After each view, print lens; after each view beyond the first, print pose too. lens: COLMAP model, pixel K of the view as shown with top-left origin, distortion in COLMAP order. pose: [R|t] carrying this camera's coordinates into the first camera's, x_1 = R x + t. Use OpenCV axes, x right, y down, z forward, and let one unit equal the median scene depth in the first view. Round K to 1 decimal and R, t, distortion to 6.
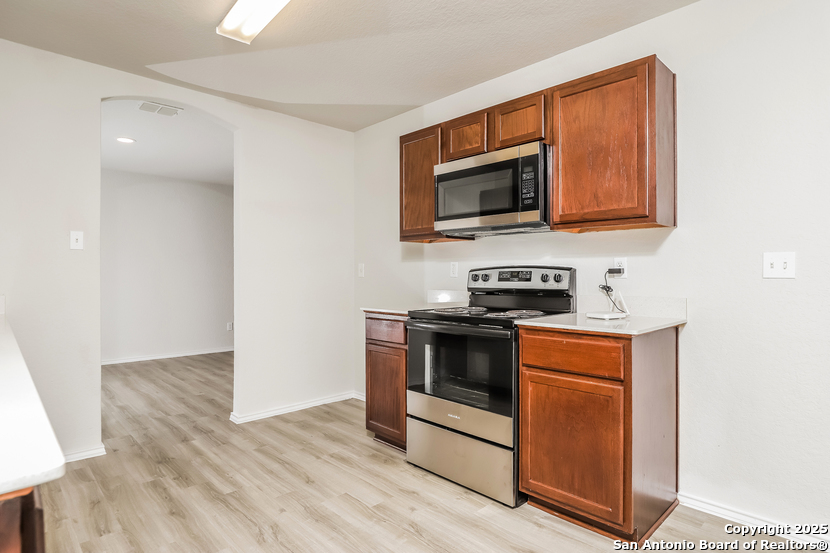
lens RADIAL K [[459.4, 0, 416.3], [0, 459.4, 272.3], [0, 0, 1]] dist [-0.003716, -0.001257]
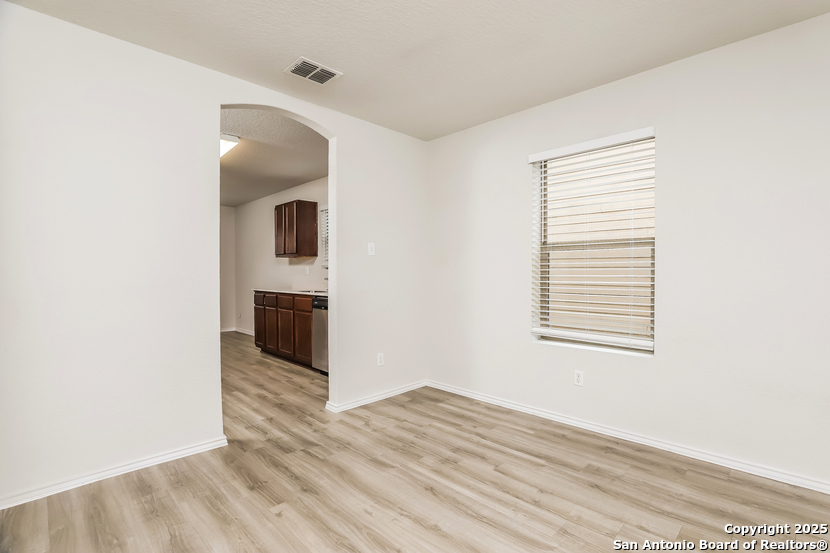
lens RADIAL K [[391.2, 0, 415.0], [0, 391.2, 276.5], [0, 0, 1]] dist [-0.000860, -0.000052]
pose [[-0.999800, 0.001272, -0.019958, -0.981830], [0.001076, 0.999951, 0.009865, 0.001588], [0.019970, 0.009841, -0.999752, 2.295225]]
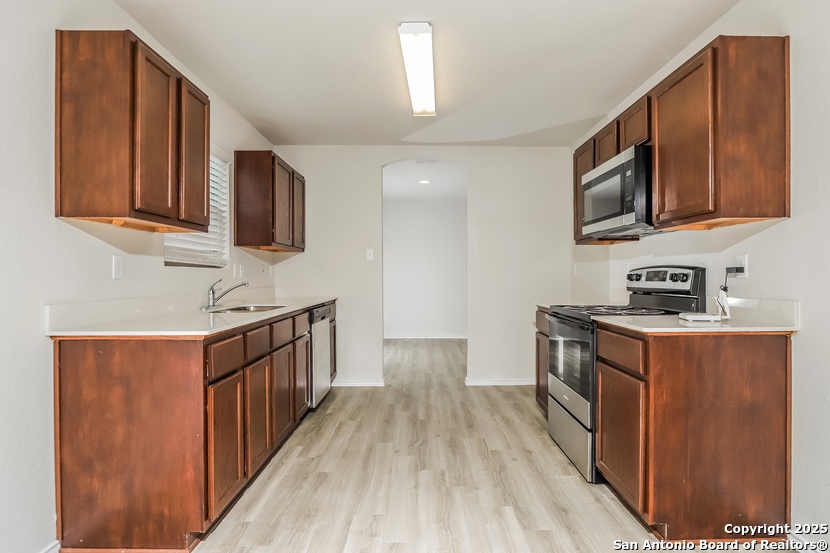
lens RADIAL K [[444.4, 0, 415.0], [0, 444.4, 276.5], [0, 0, 1]] dist [0.002961, 0.000266]
pose [[0.721630, -0.000422, -0.692279, 0.523218], [0.006889, 0.999955, 0.006572, 0.000000], [0.692245, -0.009512, 0.721600, -0.058652]]
